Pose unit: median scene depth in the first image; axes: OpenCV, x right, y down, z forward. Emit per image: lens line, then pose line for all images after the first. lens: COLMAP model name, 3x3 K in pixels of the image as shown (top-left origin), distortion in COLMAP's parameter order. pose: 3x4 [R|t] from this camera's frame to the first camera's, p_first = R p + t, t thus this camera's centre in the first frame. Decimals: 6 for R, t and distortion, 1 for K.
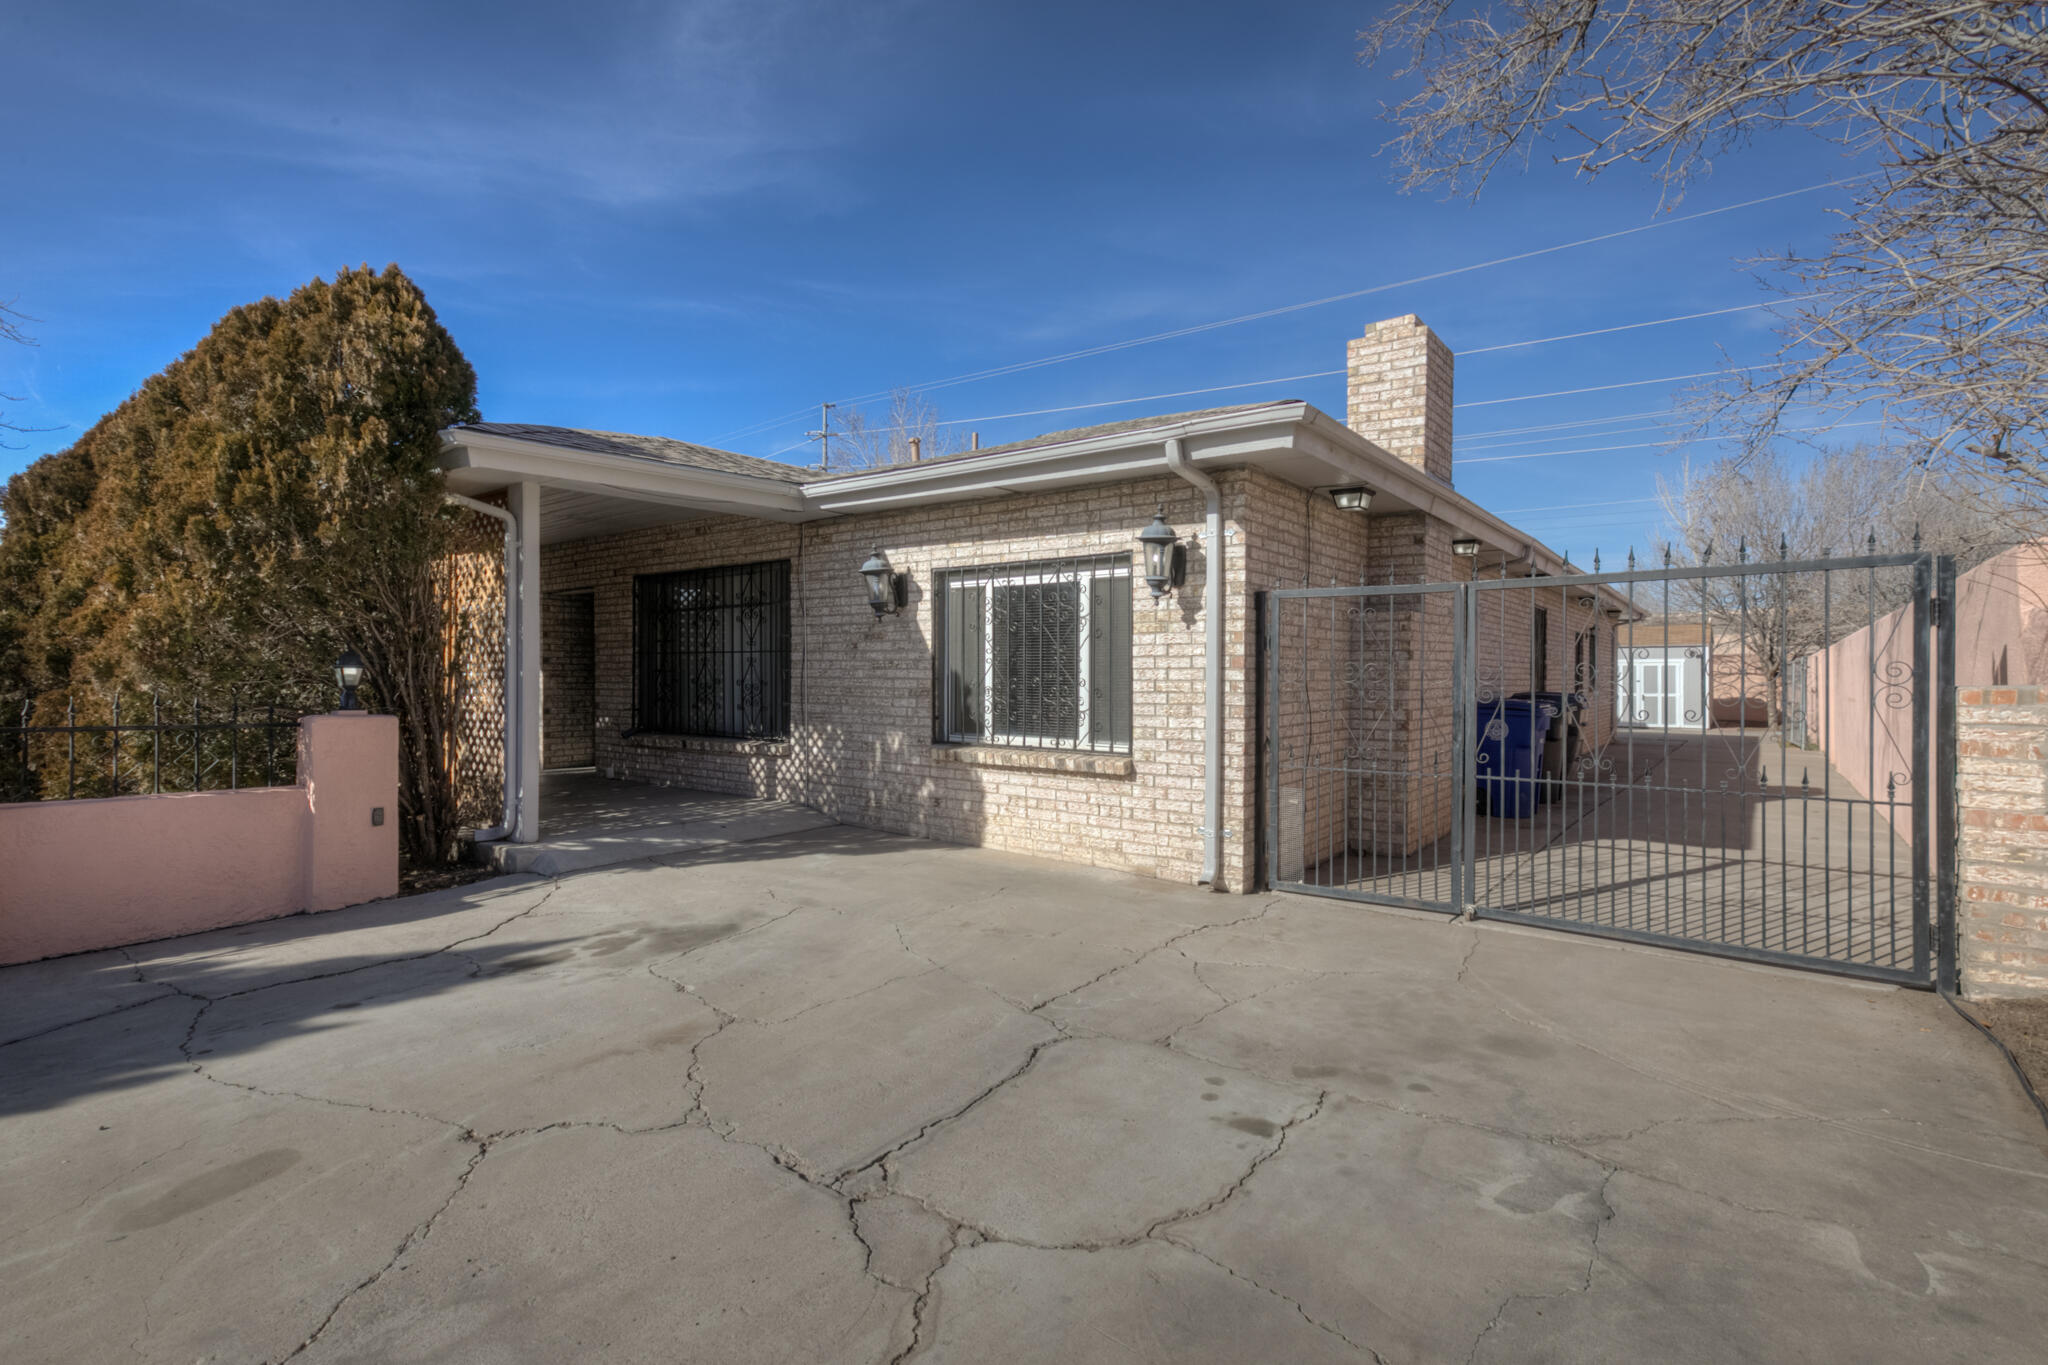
lens RADIAL K [[953.4, 0, 1023.9], [0, 953.4, 691.2], [0, 0, 1]] dist [0.012015, 0.001541]
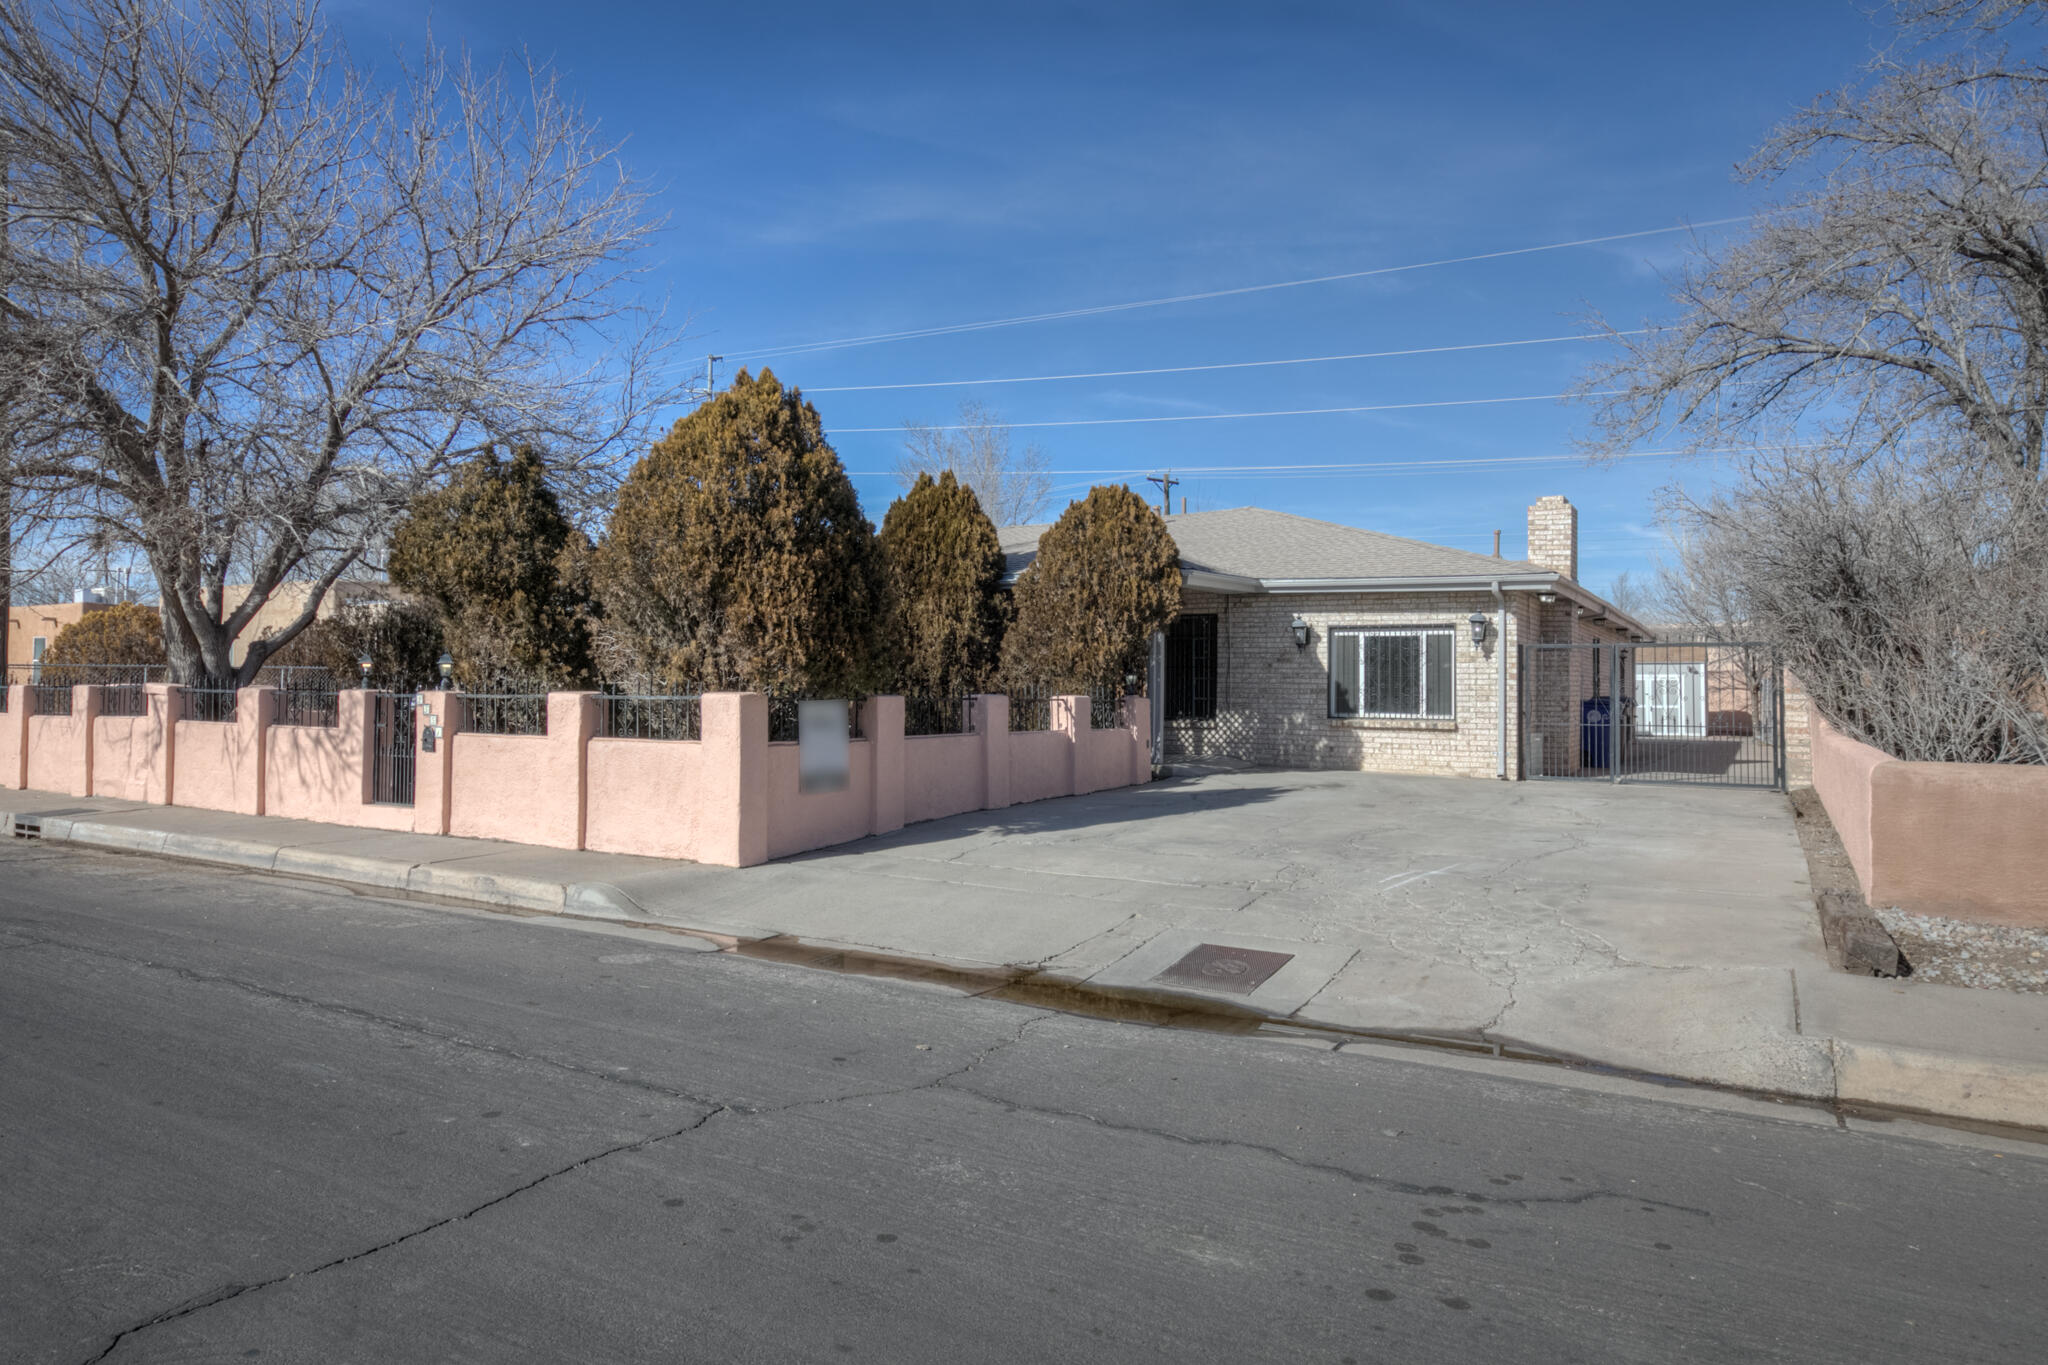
lens RADIAL K [[1299.1, 0, 1023.4], [0, 1299.1, 666.1], [0, 0, 1]] dist [0.023002, 0.001627]
pose [[0.990060, 0.008761, 0.140375, -1.131285], [-0.003962, 0.999399, -0.034429, 0.046182], [-0.140592, 0.033531, 0.989500, -1.567703]]
